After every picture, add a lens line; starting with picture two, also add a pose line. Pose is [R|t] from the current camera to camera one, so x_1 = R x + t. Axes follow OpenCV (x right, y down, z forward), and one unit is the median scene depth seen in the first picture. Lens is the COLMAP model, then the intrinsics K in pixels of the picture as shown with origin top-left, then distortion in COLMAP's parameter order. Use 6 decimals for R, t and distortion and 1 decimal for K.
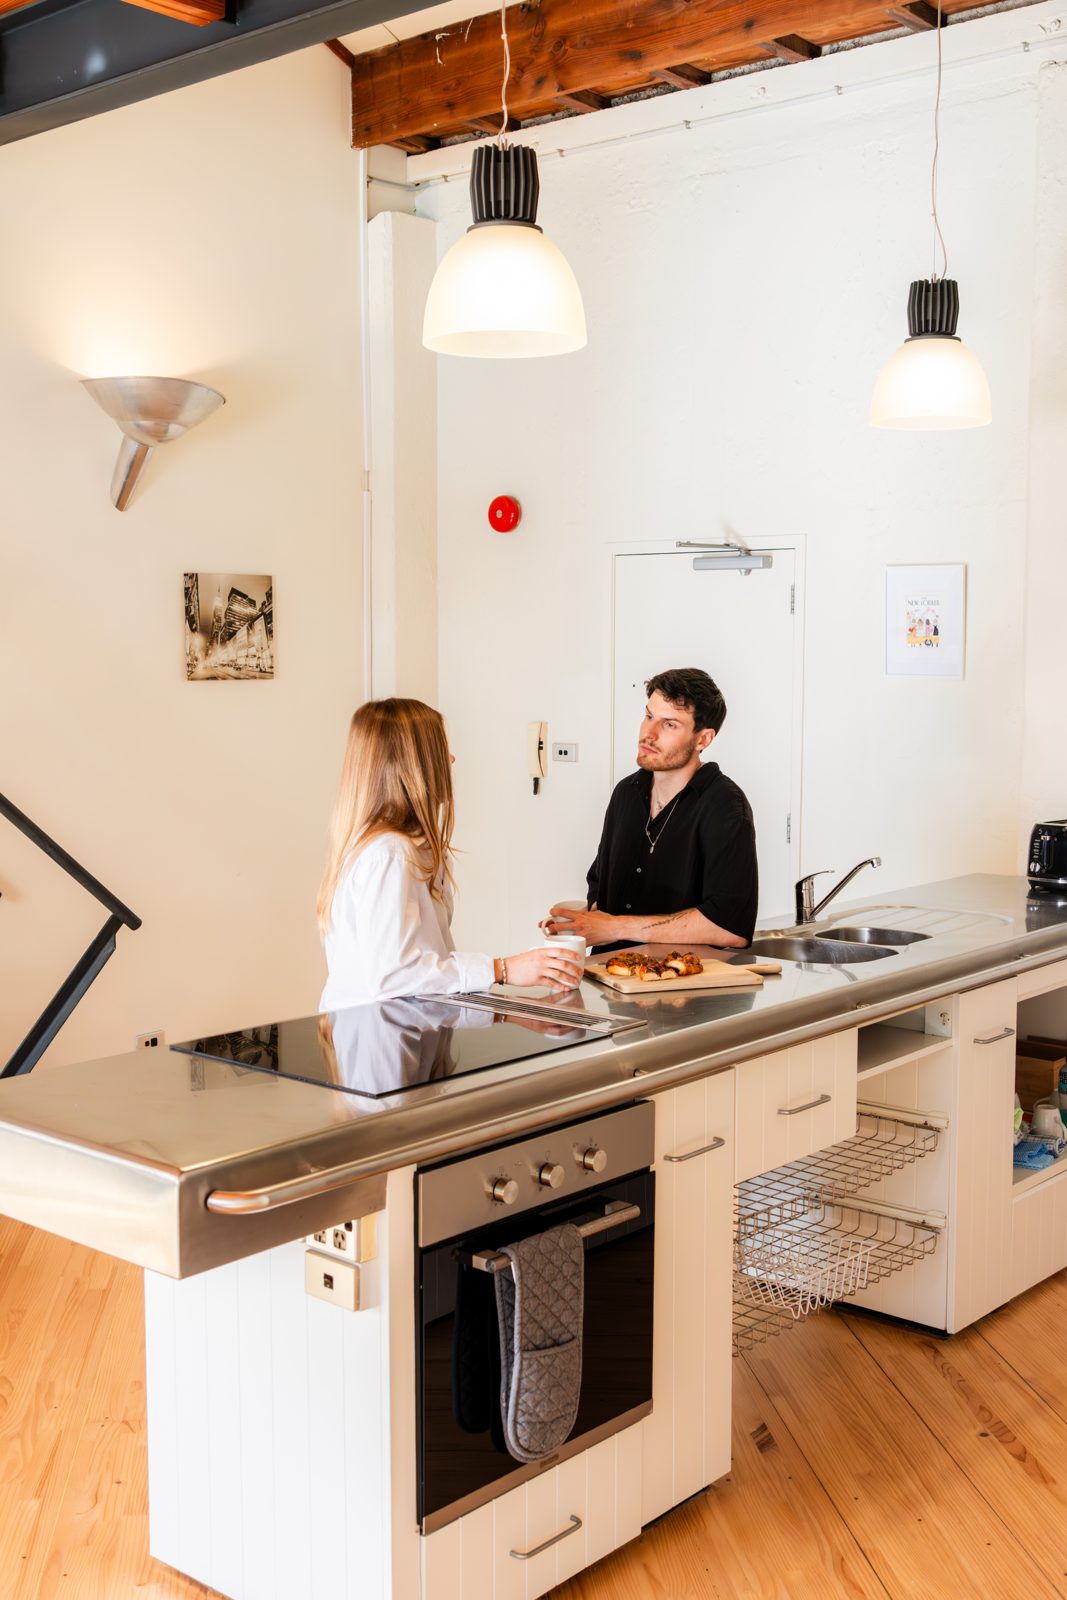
lens RADIAL K [[1786.1, 0, 578.8], [0, 1786.1, 802.0], [0, 0, 1]] dist [-0.004070, 0.000000]
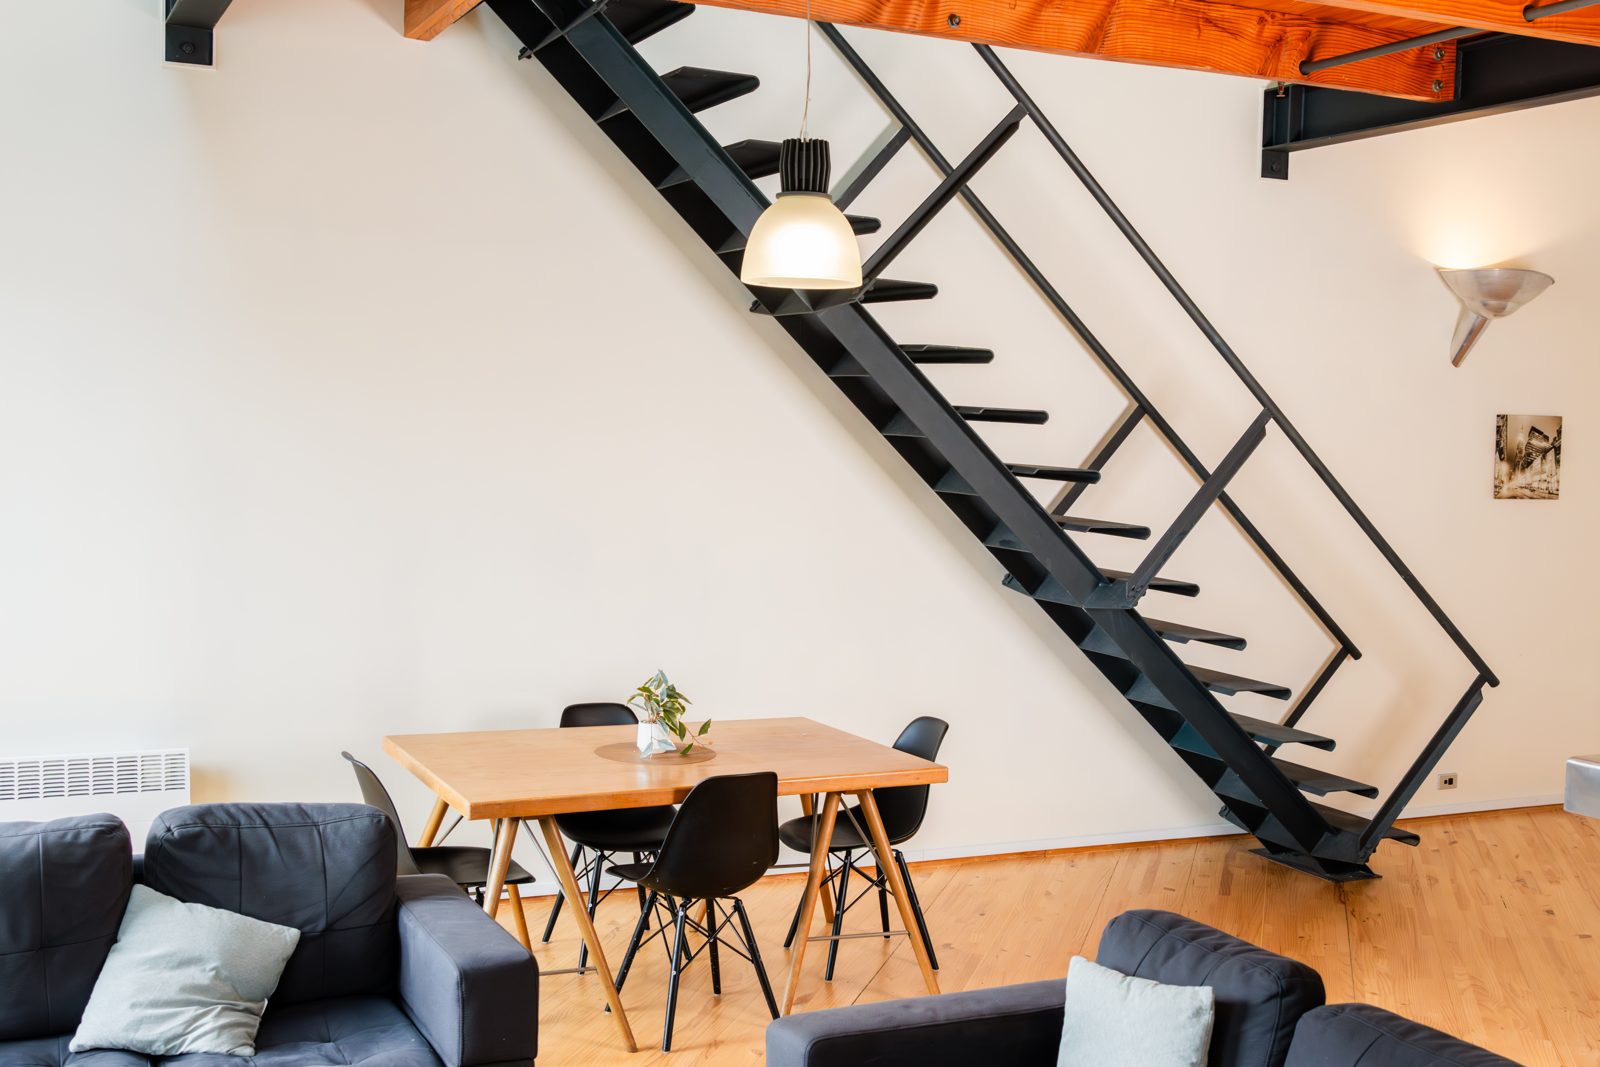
lens RADIAL K [[1786.1, 0, 802.4], [0, 1786.1, 530.5], [0, 0, 1]] dist [-0.004070, 0.000000]
pose [[0.910366, 0.044445, -0.411410, -0.160038], [-0.060190, 0.997864, -0.025388, 0.017988], [0.409403, 0.047875, 0.911097, -0.394620]]
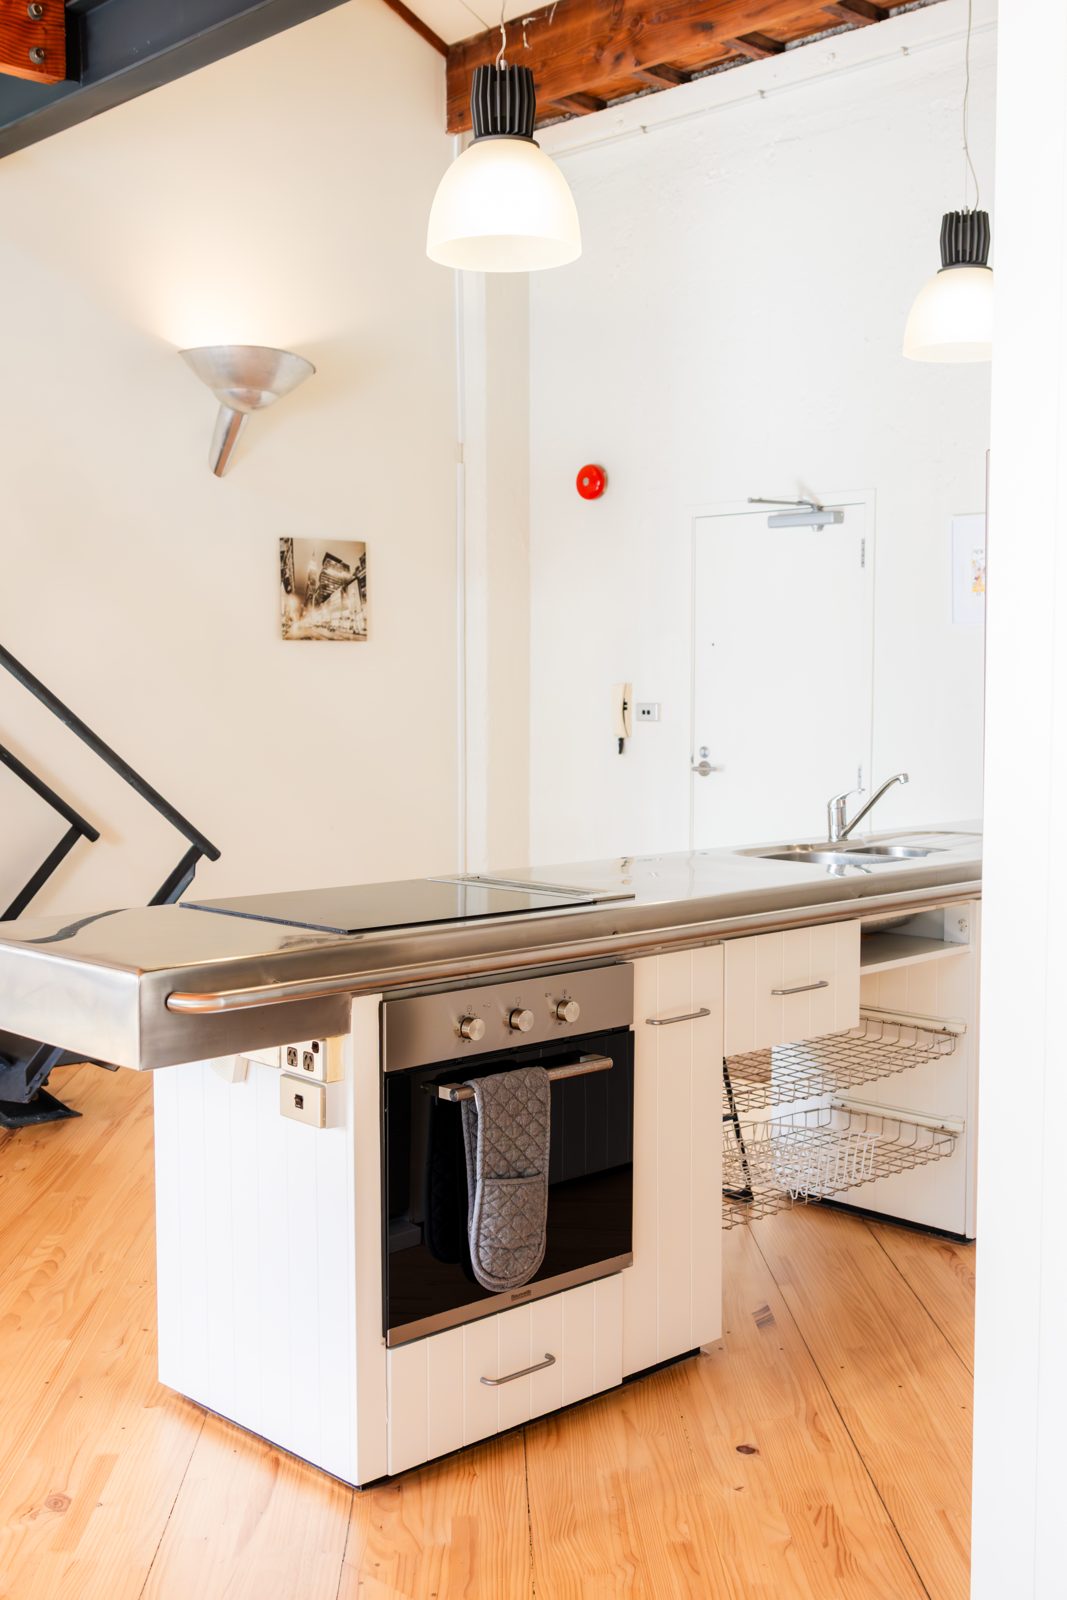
lens RADIAL K [[1786.1, 0, 568.1], [0, 1786.1, 799.4], [0, 0, 1]] dist [-0.004070, 0.000000]
pose [[0.994787, 0.002810, -0.101937, 0.060411], [-0.004871, 0.999789, -0.019975, 0.050499], [0.101859, 0.020367, 0.994590, -0.024658]]
